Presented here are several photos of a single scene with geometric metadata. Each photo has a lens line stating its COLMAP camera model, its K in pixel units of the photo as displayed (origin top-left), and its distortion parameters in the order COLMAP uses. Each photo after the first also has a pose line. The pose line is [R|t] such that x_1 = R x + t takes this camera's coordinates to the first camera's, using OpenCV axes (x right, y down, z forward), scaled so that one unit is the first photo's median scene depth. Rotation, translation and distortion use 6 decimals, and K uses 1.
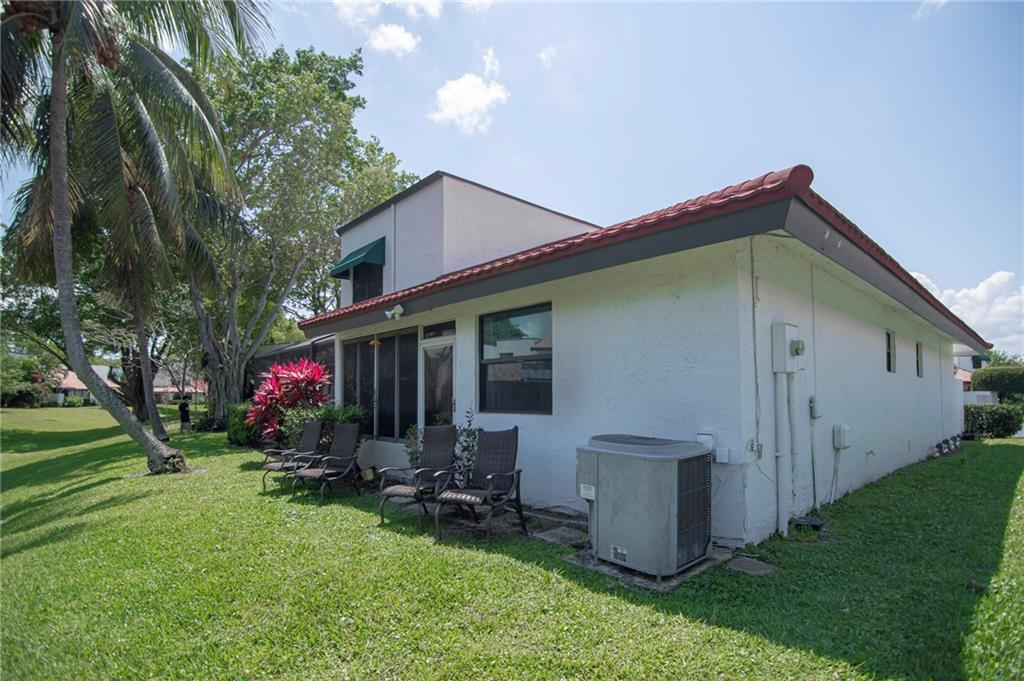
lens RADIAL K [[493.0, 0, 512.0], [0, 493.0, 340.5], [0, 0, 1]] dist [-0.001529, -0.000978]
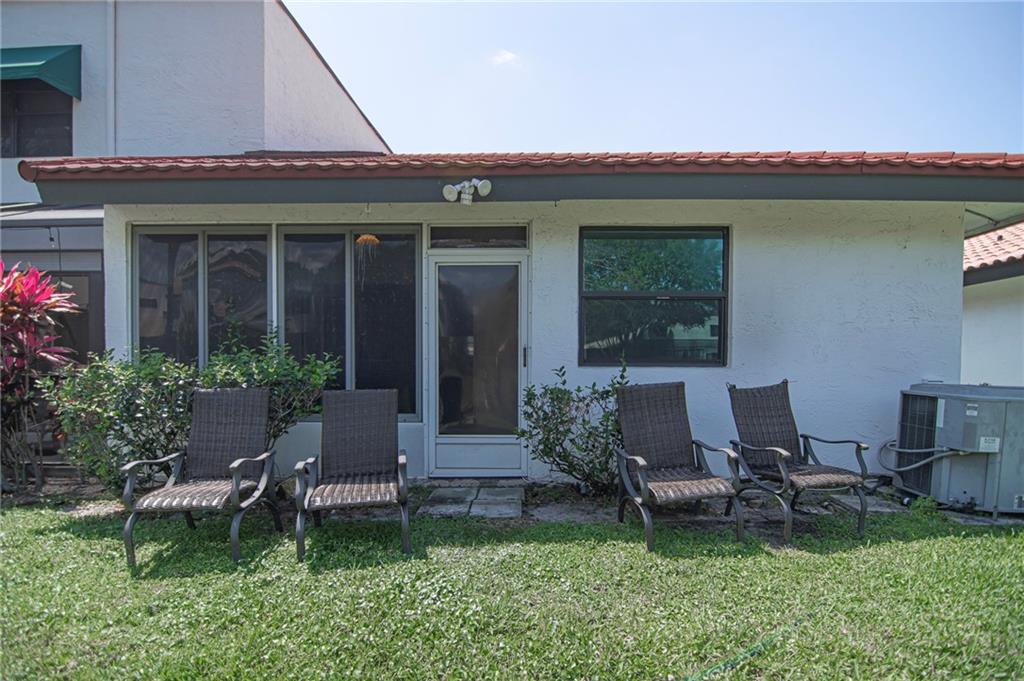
lens RADIAL K [[486.5, 0, 514.5], [0, 486.5, 363.4], [0, 0, 1]] dist [-0.012567, -0.000730]
pose [[0.699136, 0.006466, 0.714959, -0.611942], [-0.088406, 0.993067, 0.077469, 0.094279], [-0.709502, -0.117369, 0.694861, 0.575765]]
